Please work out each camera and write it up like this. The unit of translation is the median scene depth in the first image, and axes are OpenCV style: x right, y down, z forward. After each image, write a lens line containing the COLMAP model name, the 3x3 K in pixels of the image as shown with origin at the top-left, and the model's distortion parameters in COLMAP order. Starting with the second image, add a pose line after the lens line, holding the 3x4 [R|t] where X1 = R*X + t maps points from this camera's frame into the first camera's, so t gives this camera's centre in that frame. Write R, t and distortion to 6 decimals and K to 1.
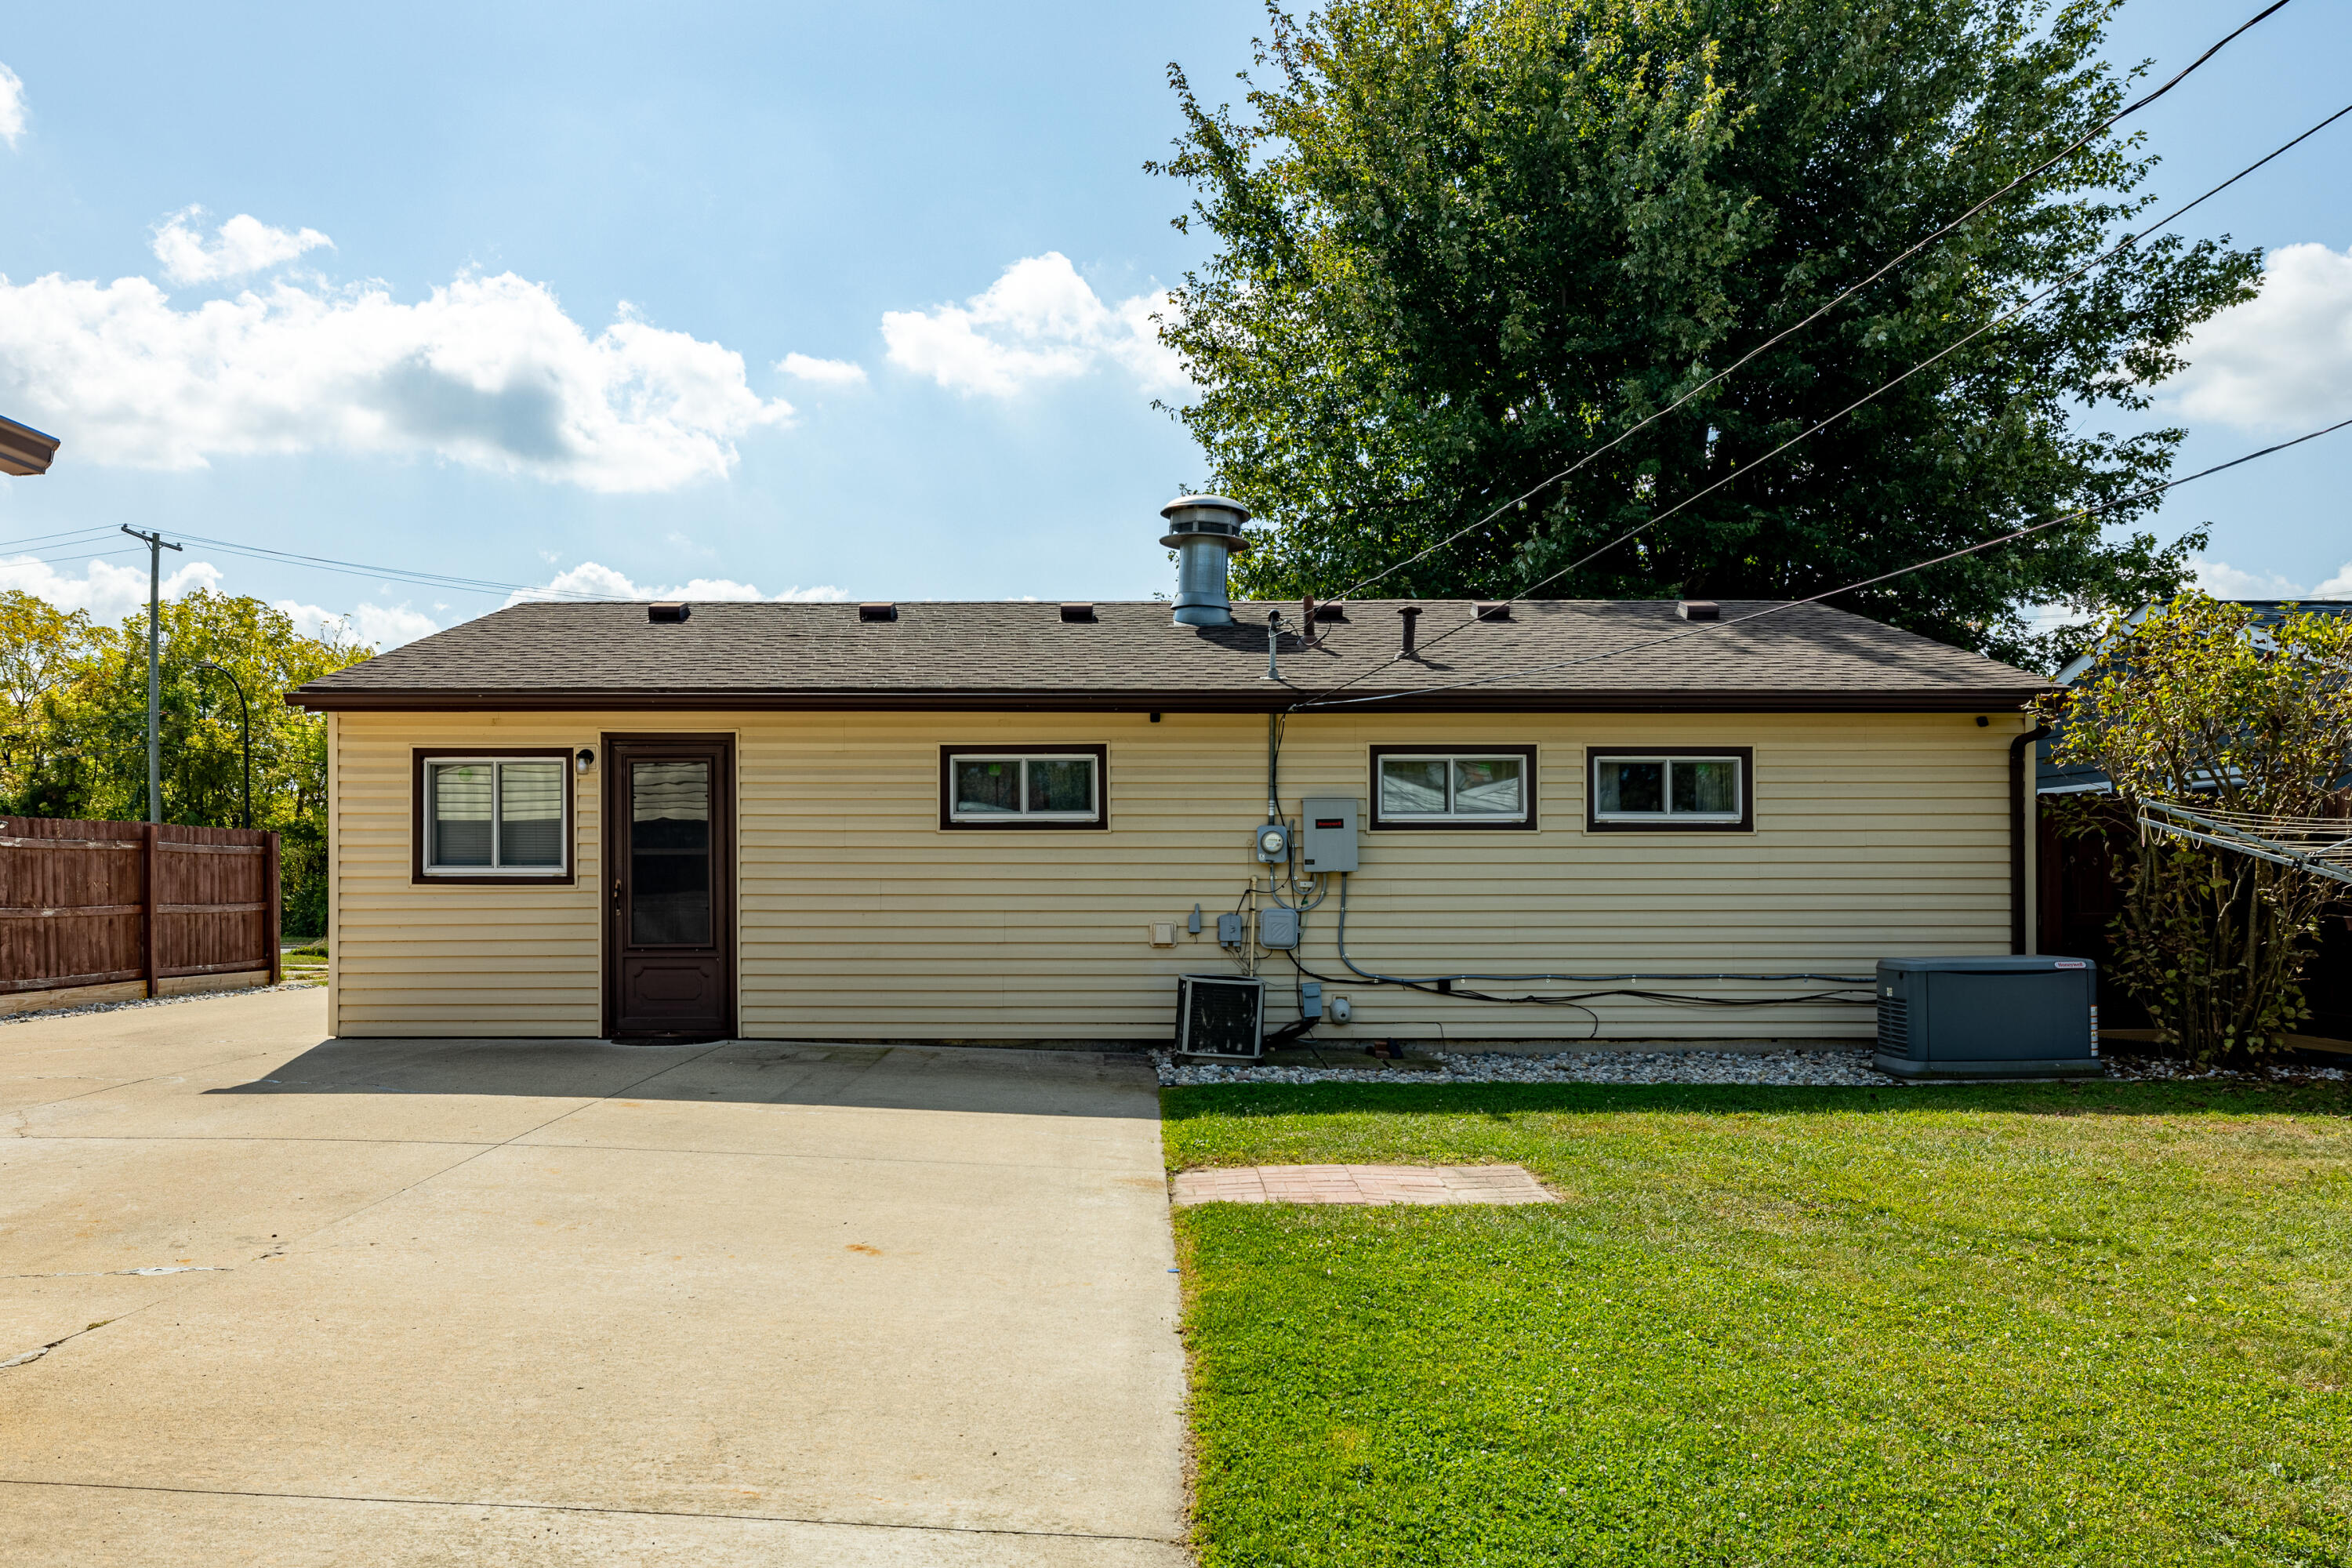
lens RADIAL K [[1573.7, 0, 1171.0], [0, 1573.7, 897.0], [0, 0, 1]] dist [0.009539, 0.002265]
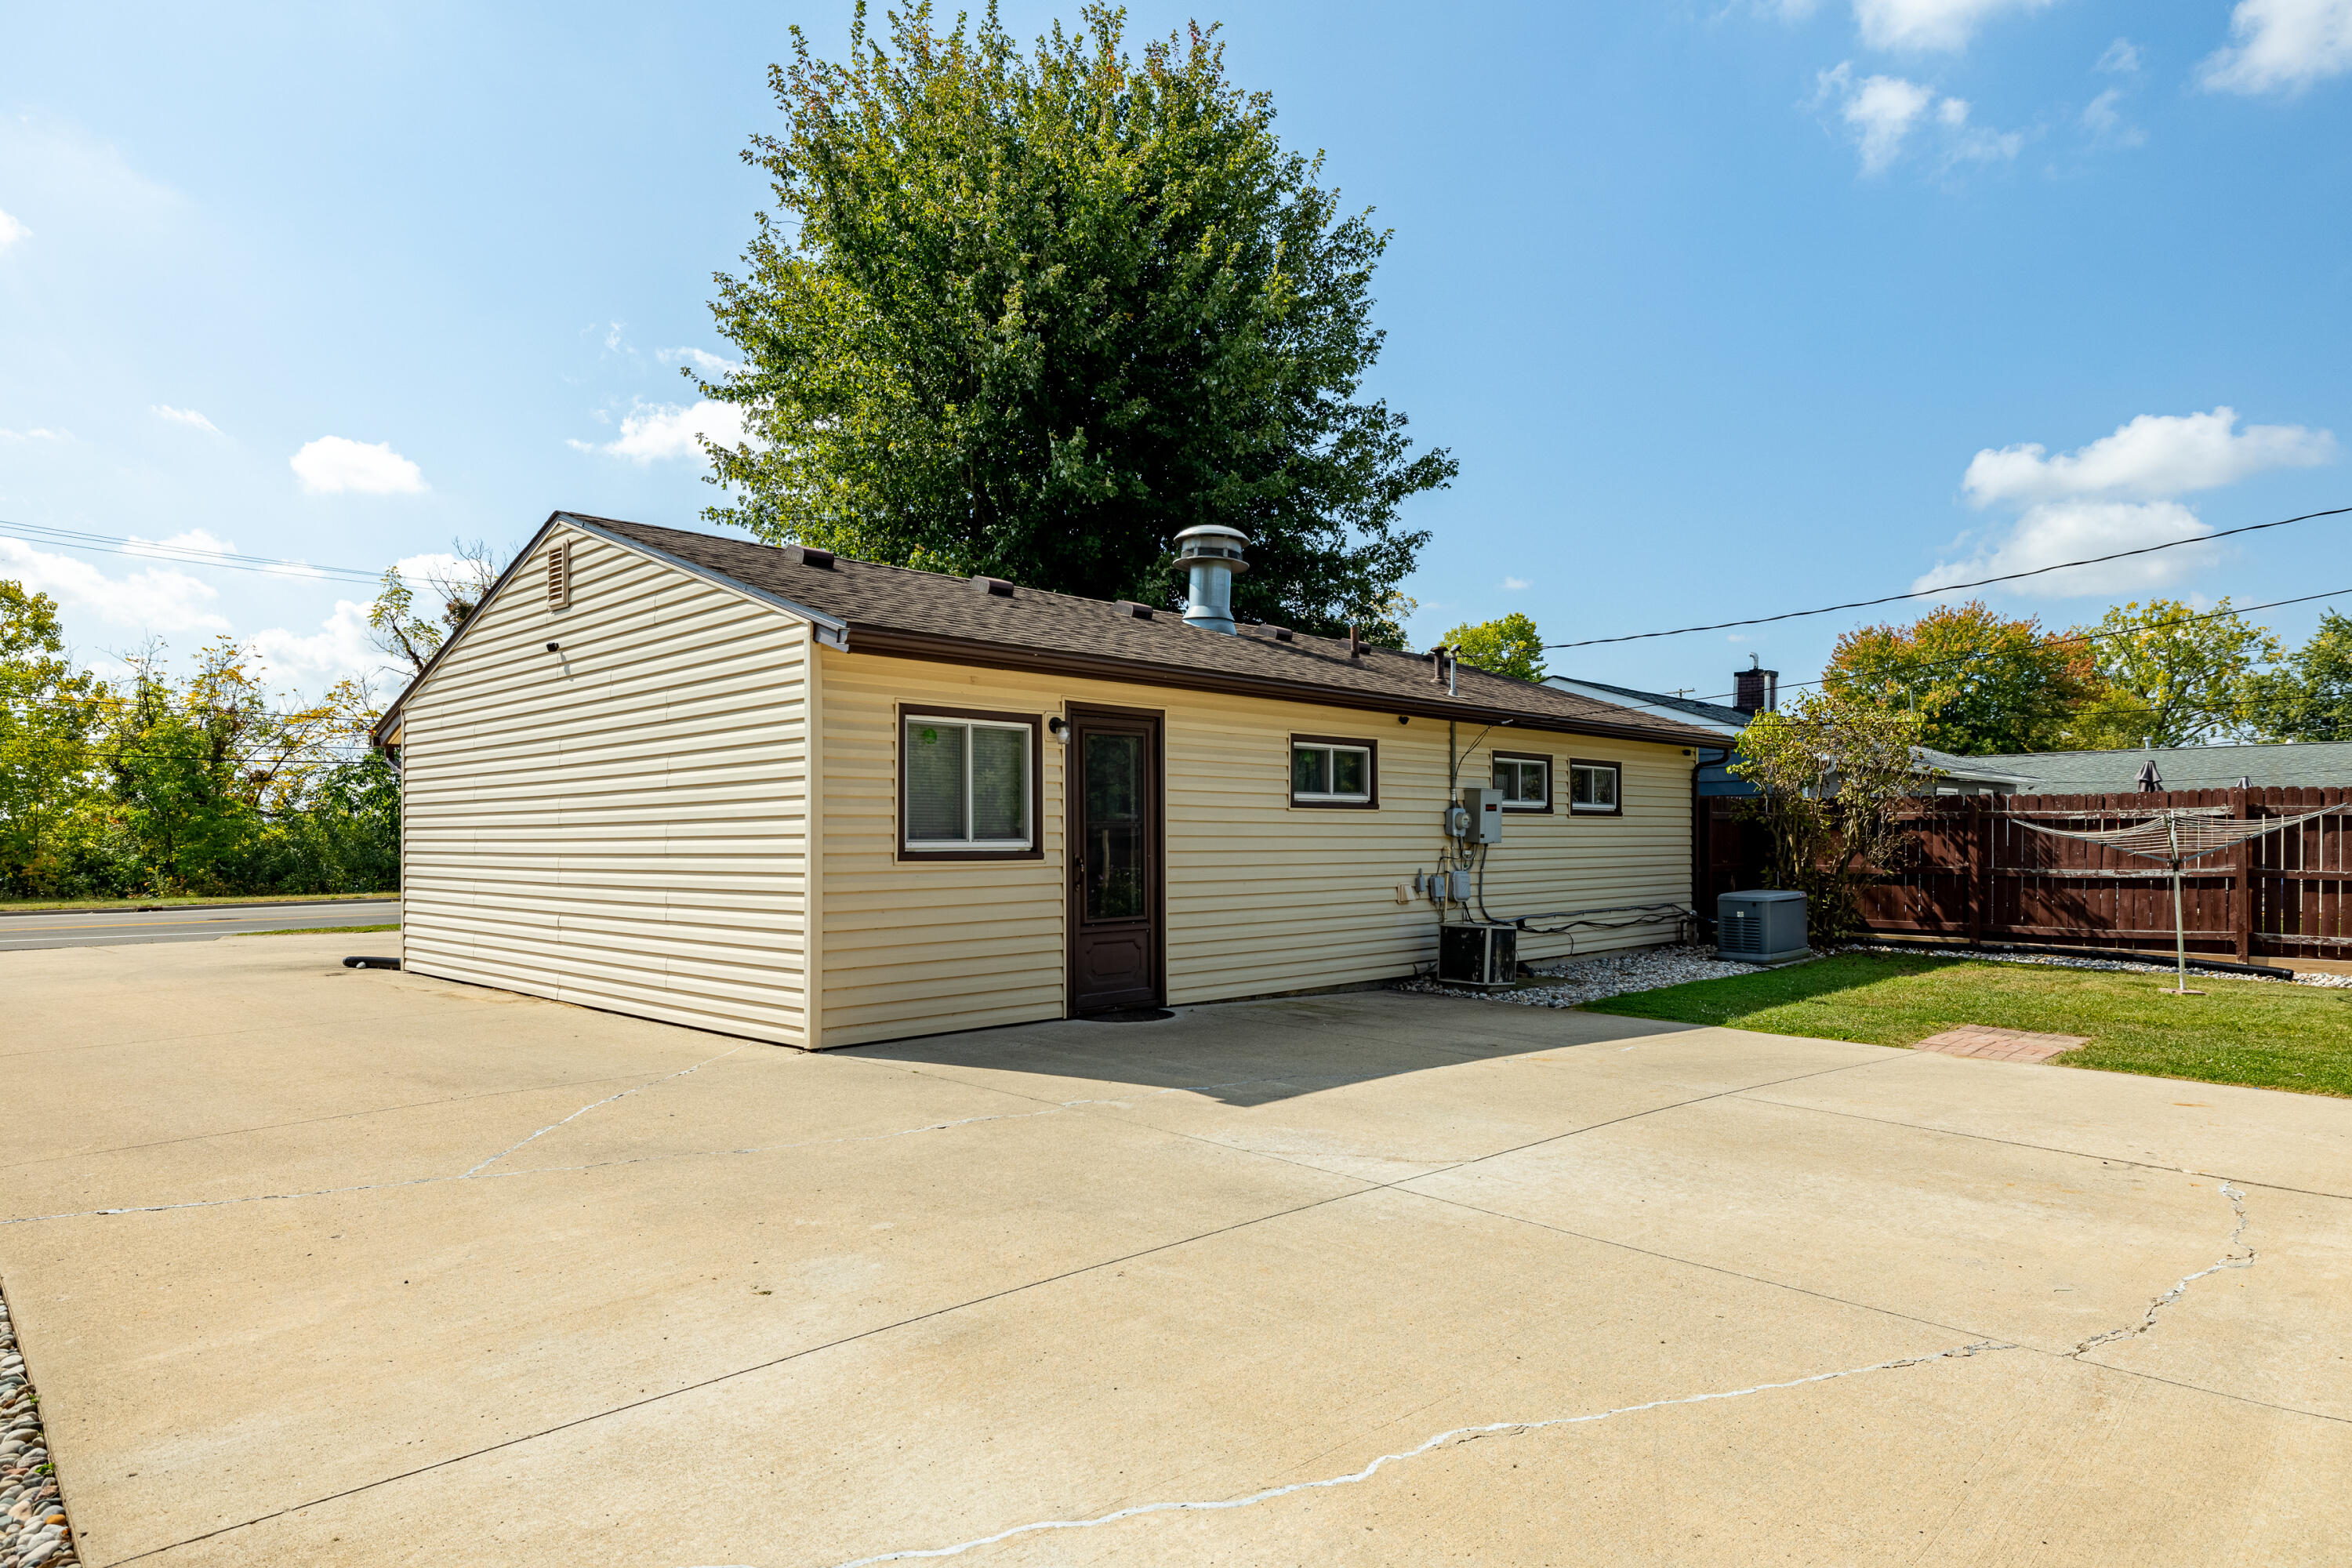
lens RADIAL K [[1330.3, 0, 1177.0], [0, 1330.3, 820.6], [0, 0, 1]] dist [0.035486, 0.000063]
pose [[0.704729, 0.008368, 0.709427, -0.885858], [0.001635, 0.999909, -0.013418, -0.020148], [-0.709474, 0.010616, 0.704651, 0.379499]]
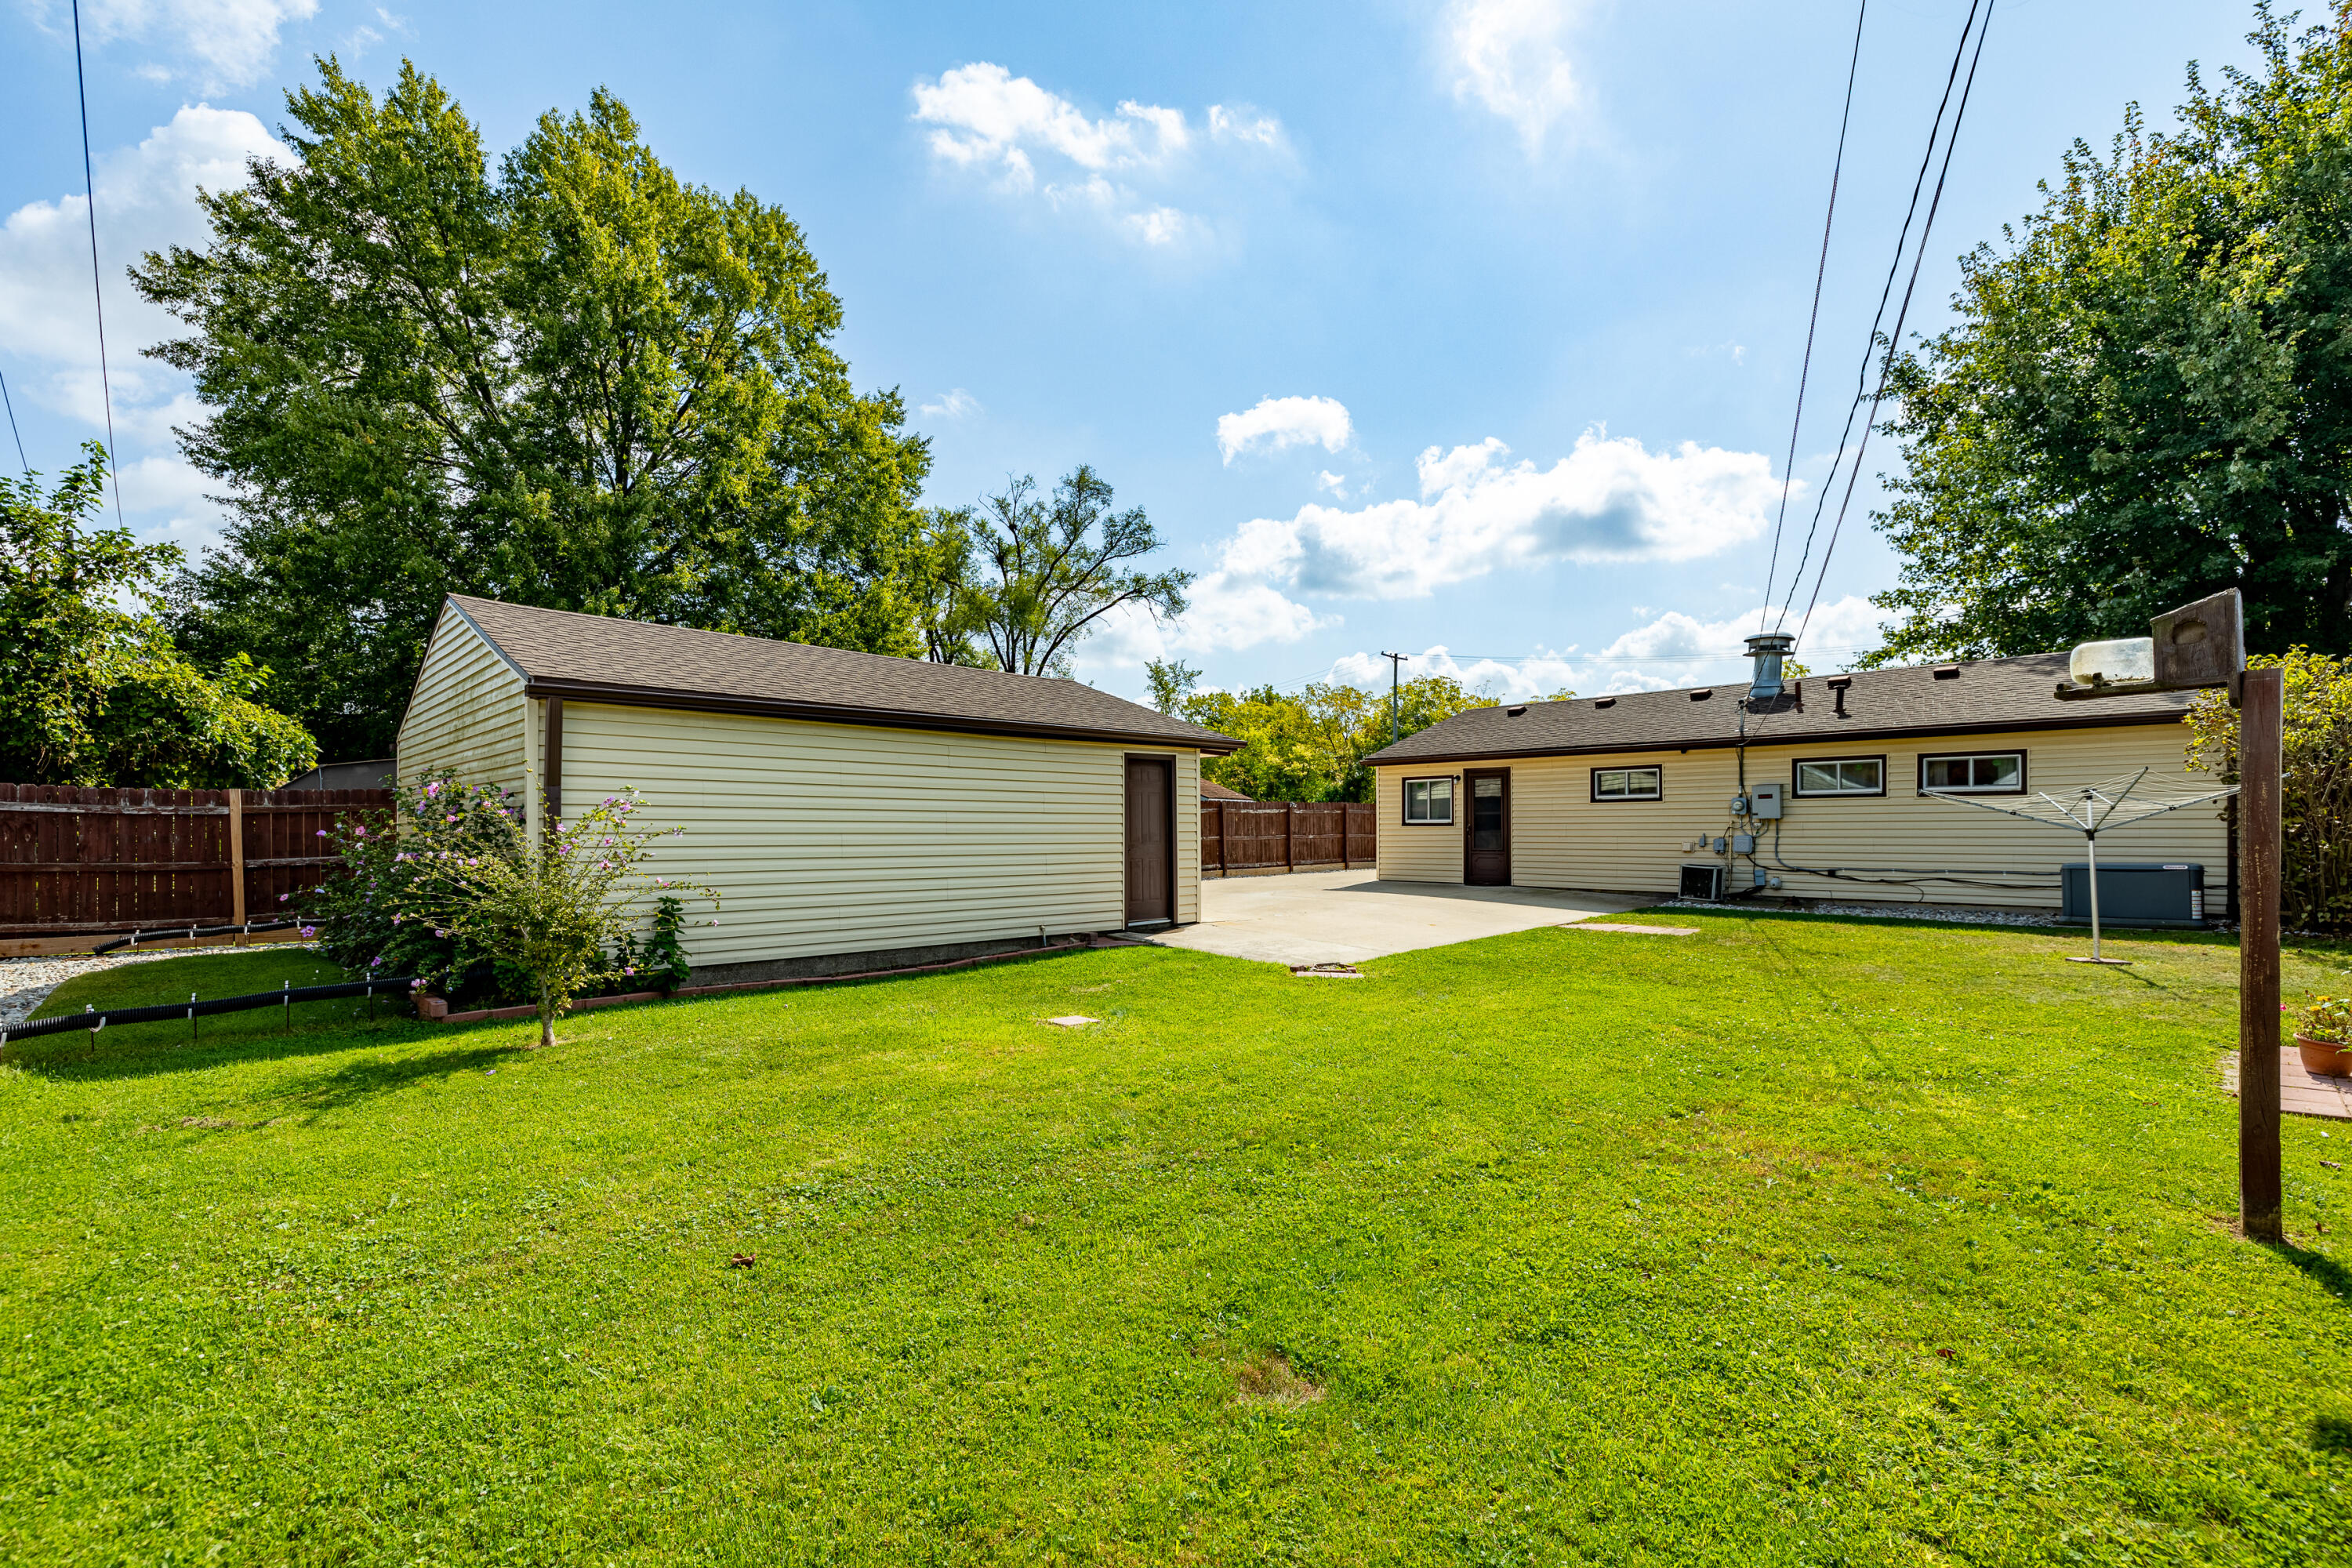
lens RADIAL K [[1014.6, 0, 1170.7], [0, 1014.6, 830.0], [0, 0, 1]] dist [0.000470, 0.000049]
pose [[0.693888, 0.000579, -0.720082, 0.531008], [-0.006566, 0.999963, -0.005523, 0.012751], [0.720053, 0.008561, 0.693867, -0.554289]]
